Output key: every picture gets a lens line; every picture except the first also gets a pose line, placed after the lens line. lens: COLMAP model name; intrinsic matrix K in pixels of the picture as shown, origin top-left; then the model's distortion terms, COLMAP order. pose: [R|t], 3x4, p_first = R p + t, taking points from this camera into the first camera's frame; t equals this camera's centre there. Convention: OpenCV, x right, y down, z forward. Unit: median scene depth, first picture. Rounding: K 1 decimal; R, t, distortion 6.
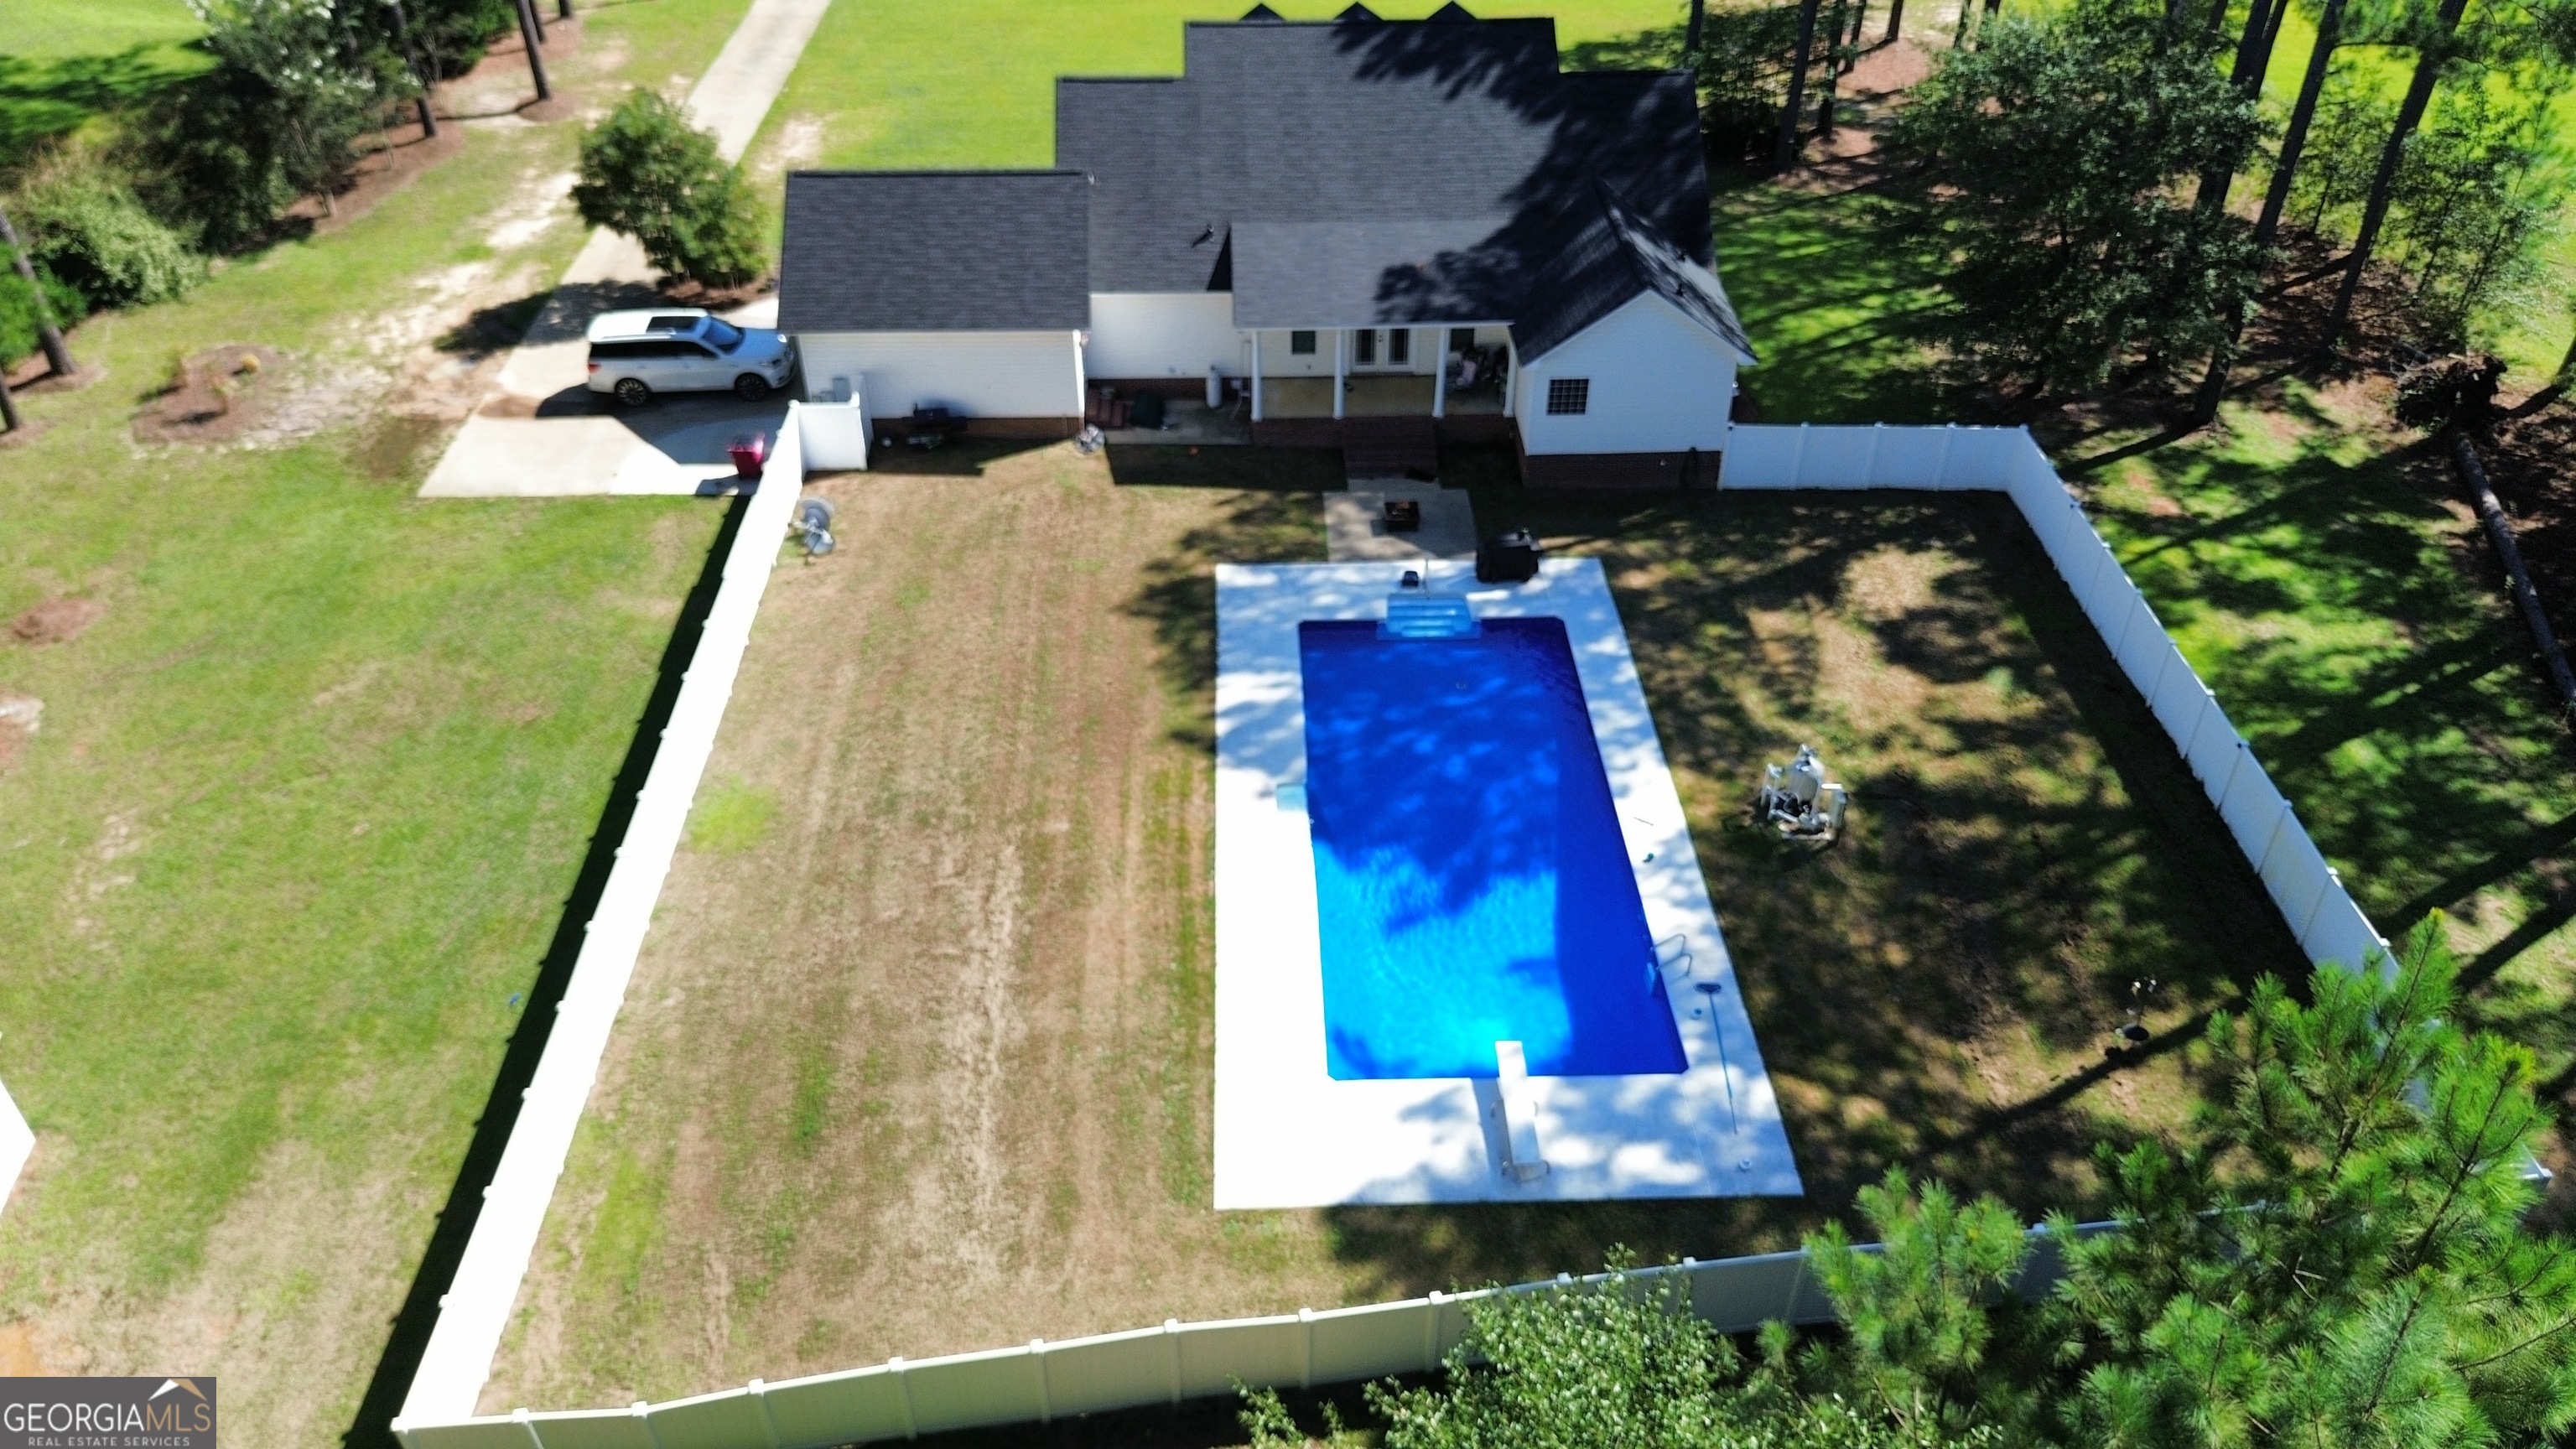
lens RADIAL K [[1855.8, 0, 1288.0], [0, 1855.8, 724.5], [0, 0, 1]] dist [0.048505, -0.065201]
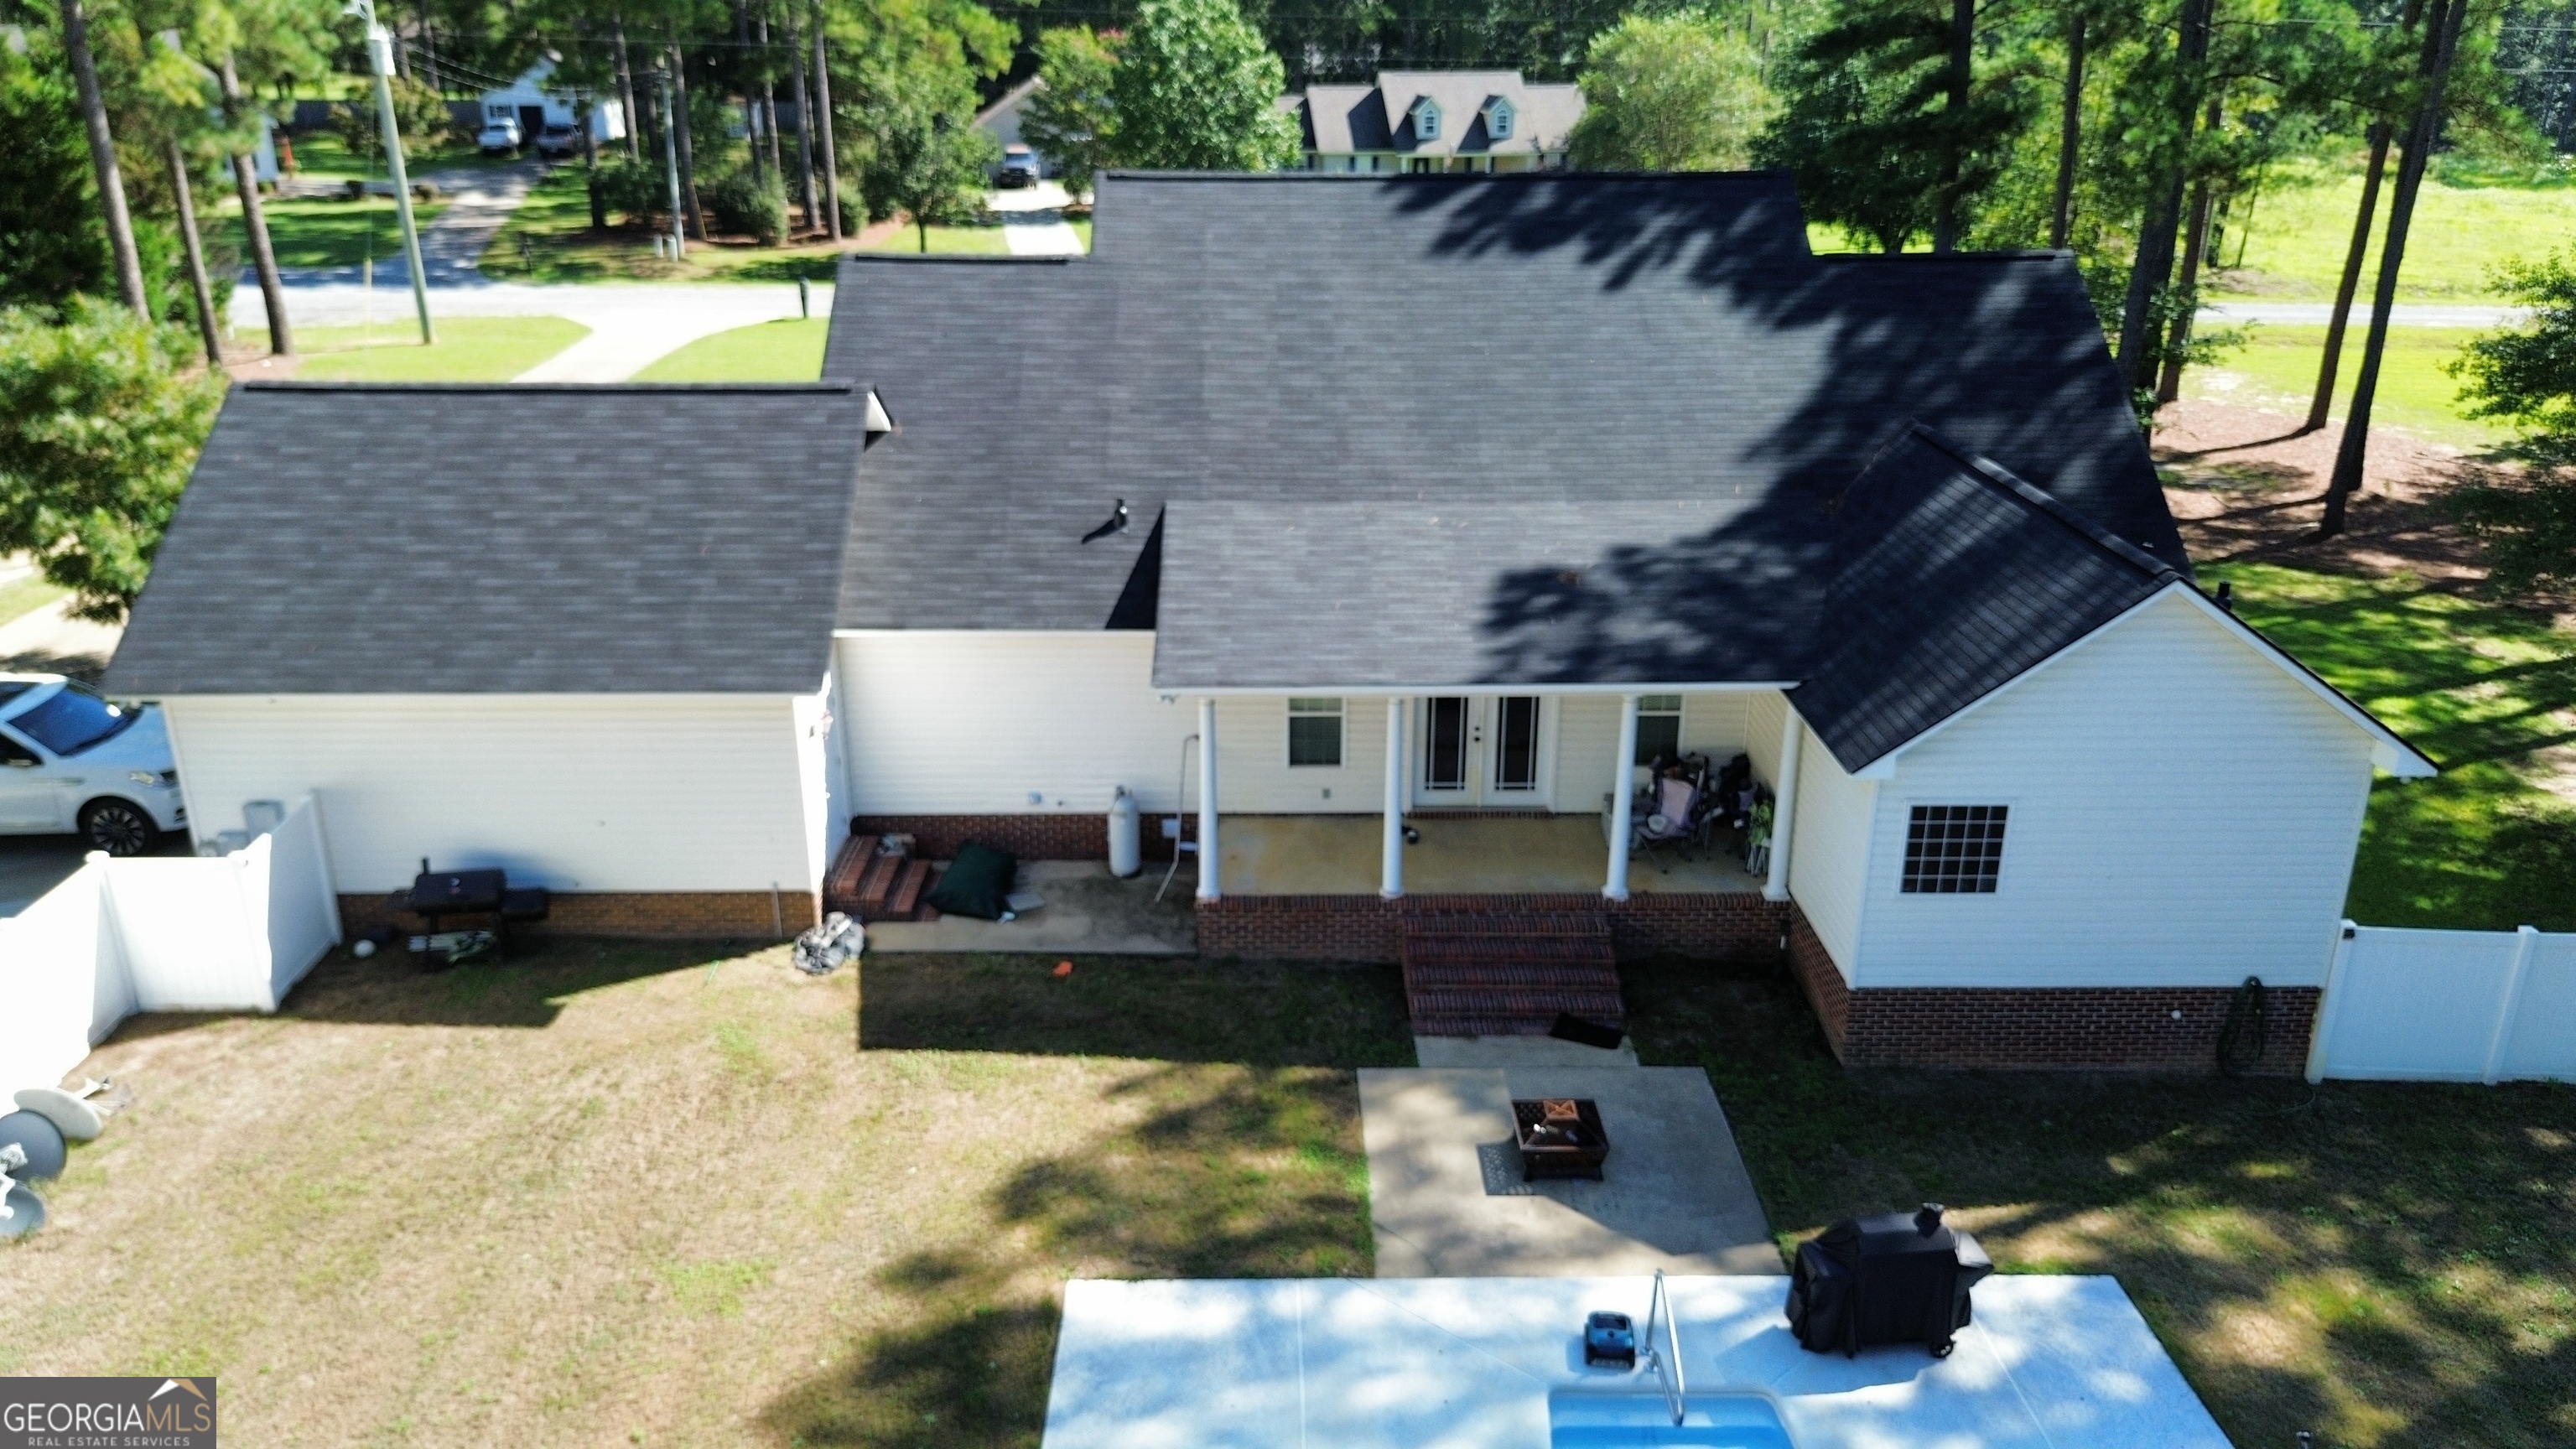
lens RADIAL K [[1788.3, 0, 1272.4], [0, 1788.3, 798.8], [0, 0, 1]] dist [0.137570, -0.170855]
pose [[0.999770, 0.007494, -0.020076, 0.007236], [-0.012012, 0.971819, -0.235423, -0.090666], [0.017746, 0.235610, 0.971686, 0.602828]]
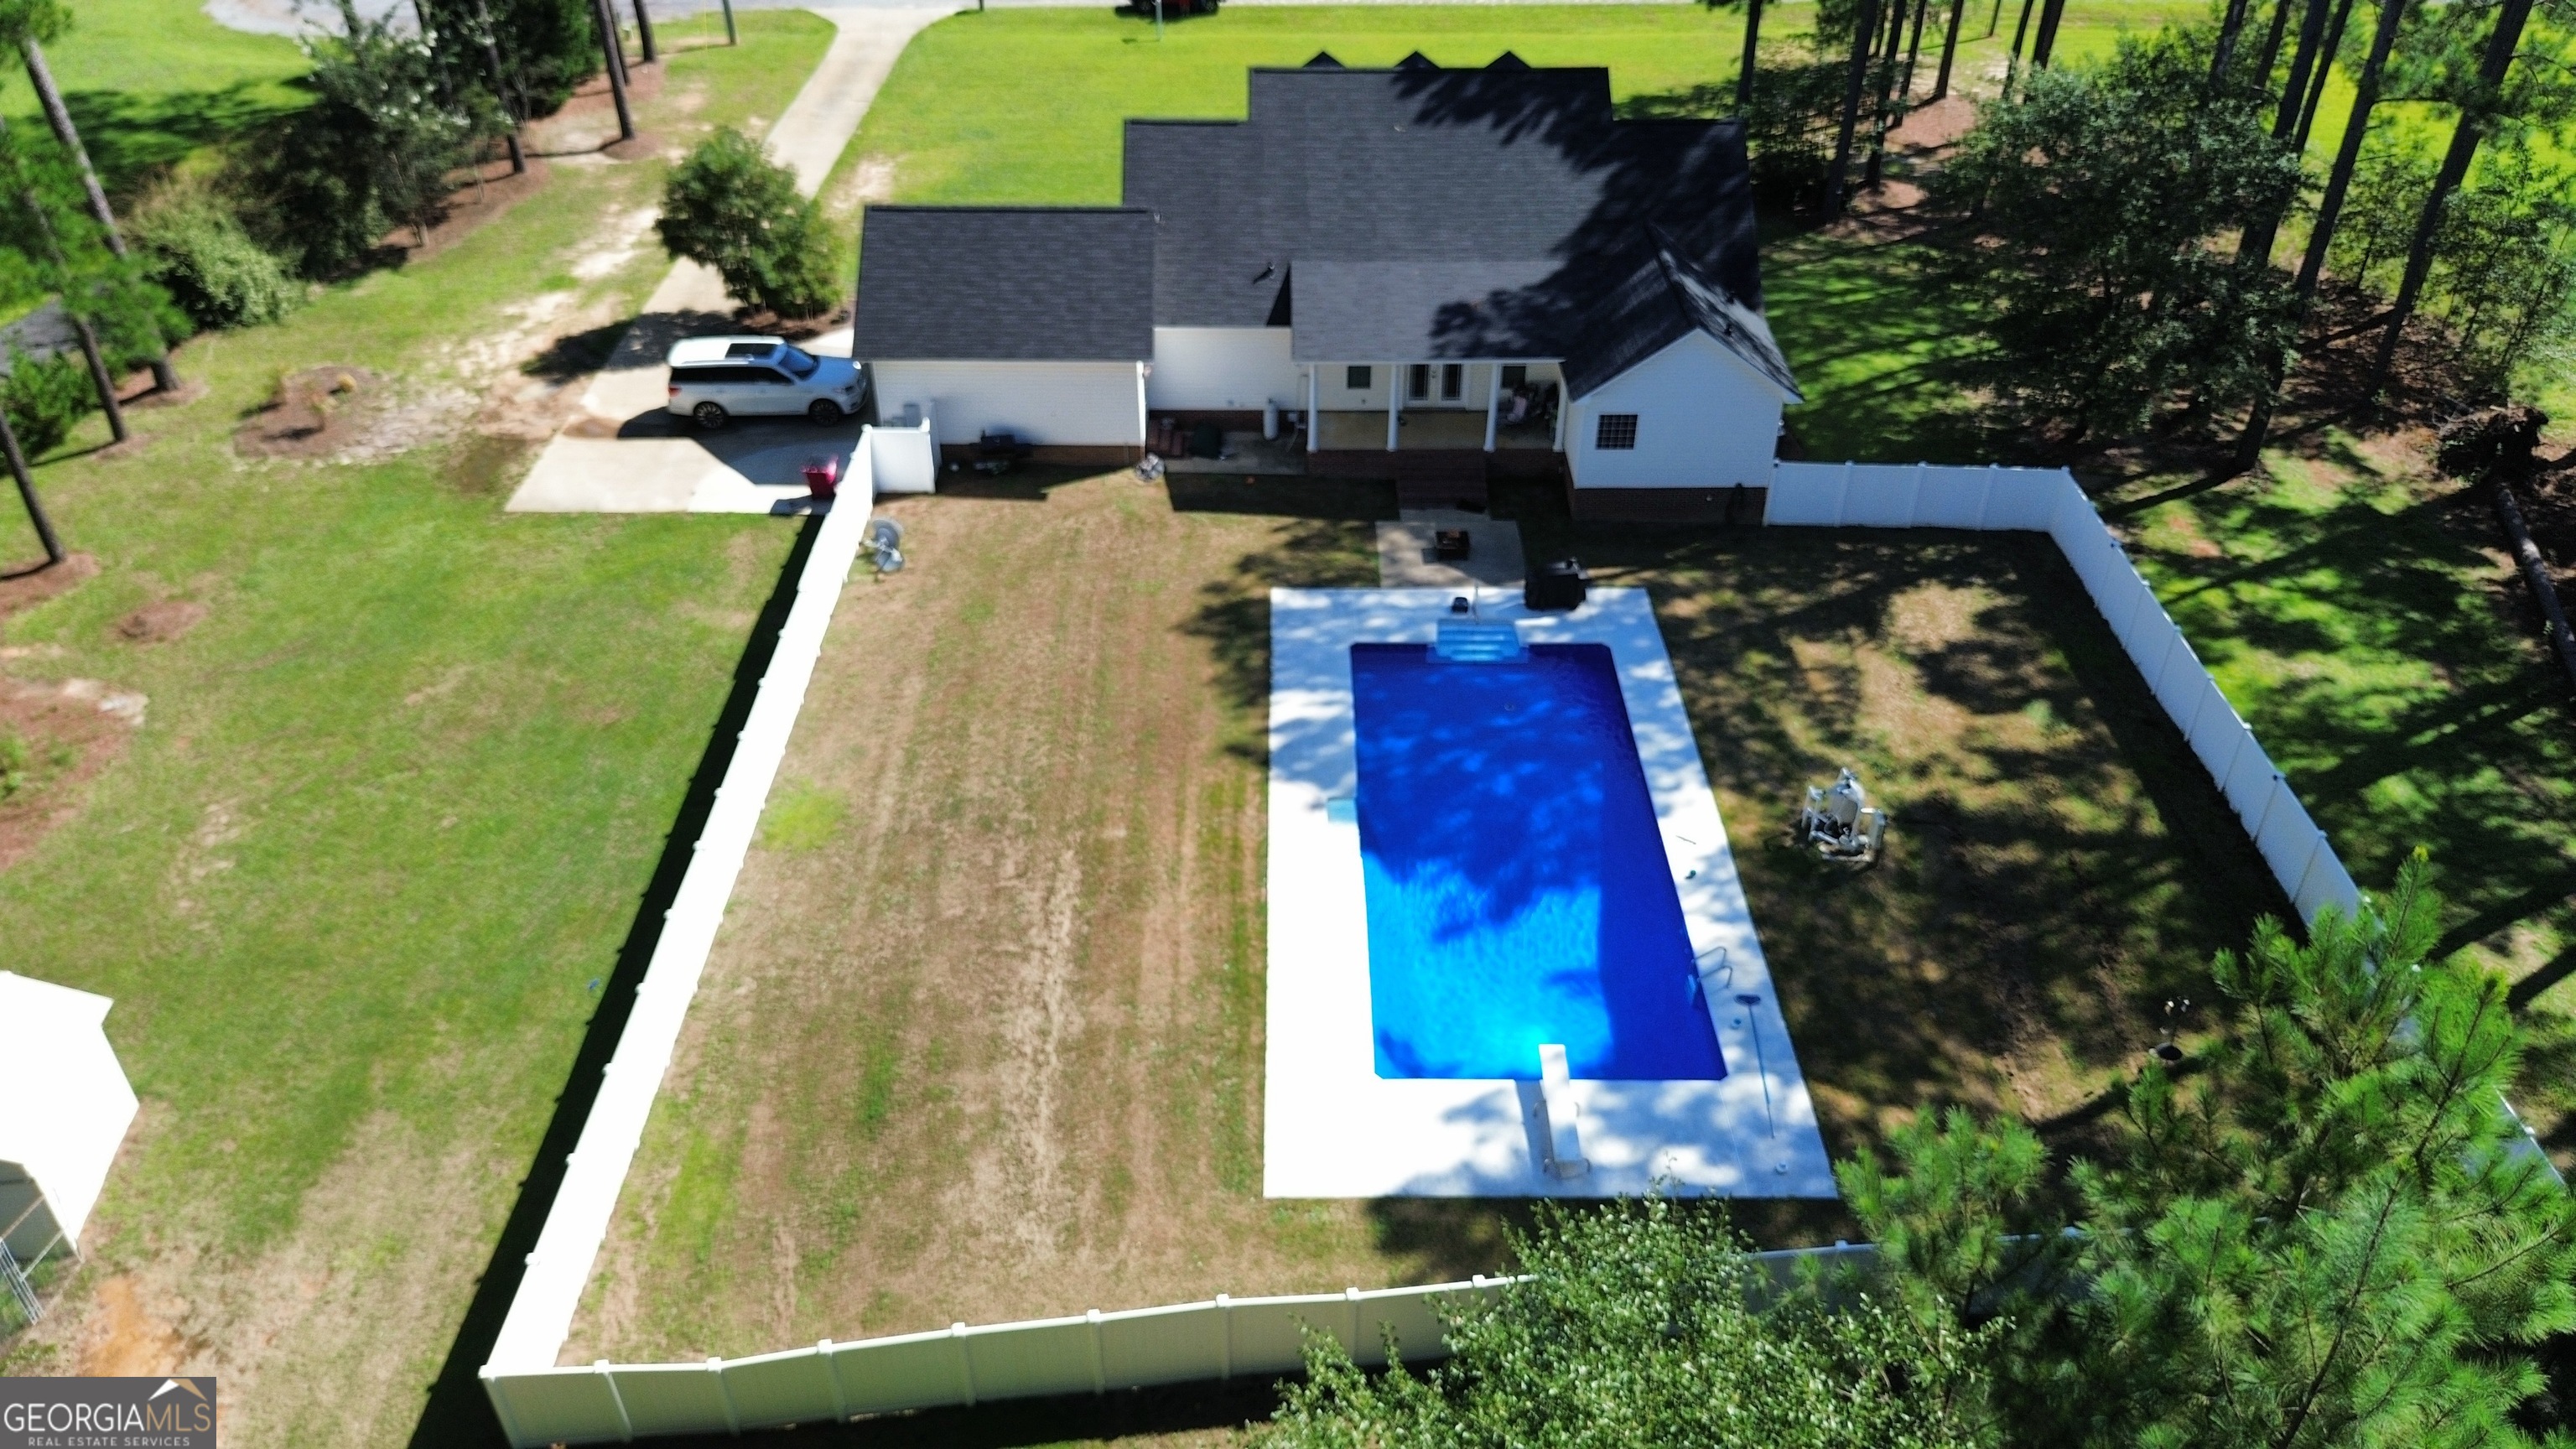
lens RADIAL K [[1855.8, 0, 1288.0], [0, 1855.8, 724.5], [0, 0, 1]] dist [0.048505, -0.065201]
pose [[0.999592, 0.018039, -0.022125, -0.005142], [-0.018648, 0.999444, -0.027635, 0.016770], [0.021614, 0.028037, 0.999373, -0.024197]]
